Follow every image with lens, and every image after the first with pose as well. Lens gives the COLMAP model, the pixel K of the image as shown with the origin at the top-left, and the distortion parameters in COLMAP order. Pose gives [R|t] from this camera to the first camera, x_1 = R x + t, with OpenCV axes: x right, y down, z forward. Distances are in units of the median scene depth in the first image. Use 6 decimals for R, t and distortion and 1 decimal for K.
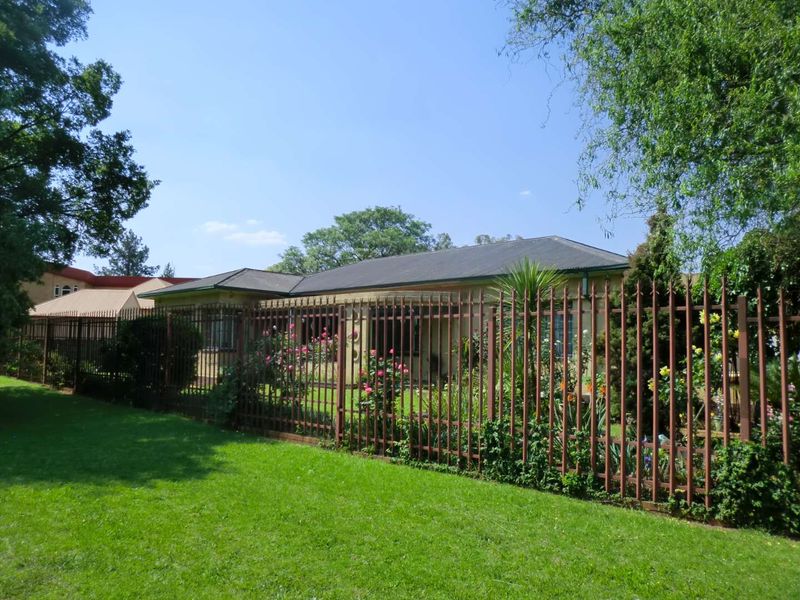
lens RADIAL K [[638.6, 0, 400.0], [0, 638.6, 300.0], [0, 0, 1]] dist [-0.103745, 0.095554]
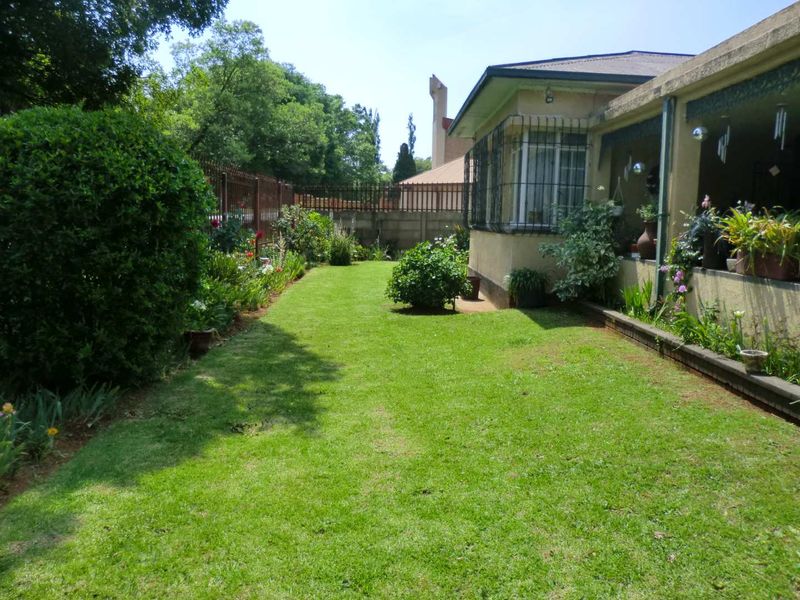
lens RADIAL K [[638.6, 0, 400.0], [0, 638.6, 300.0], [0, 0, 1]] dist [-0.103745, 0.095554]
pose [[0.710219, 0.090857, -0.698094, -0.036163], [0.050801, 0.982437, 0.179548, 0.043342], [0.702146, -0.162982, 0.693129, 0.614279]]
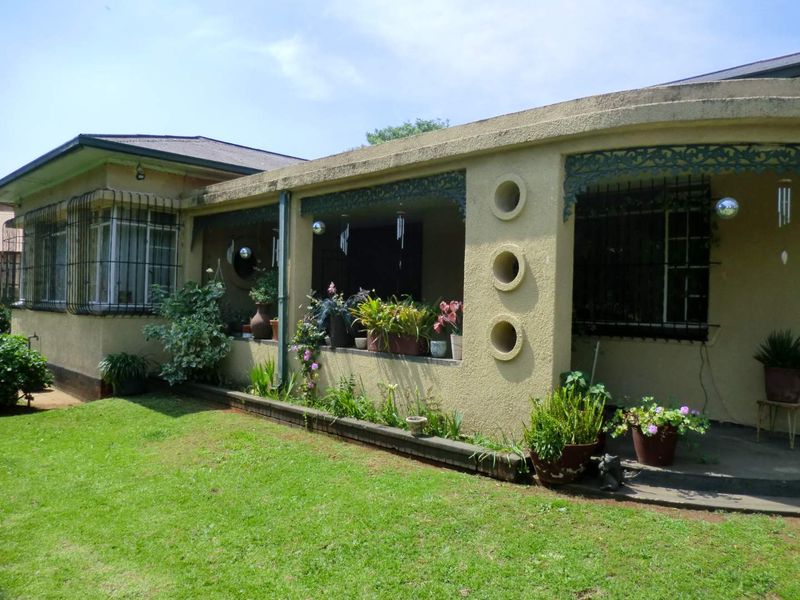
lens RADIAL K [[638.6, 0, 400.0], [0, 638.6, 300.0], [0, 0, 1]] dist [-0.103745, 0.095554]
pose [[0.999224, 0.009377, -0.038251, -0.084749], [-0.006071, 0.996306, 0.085655, 0.036562], [0.038913, -0.085356, 0.995590, 0.594396]]
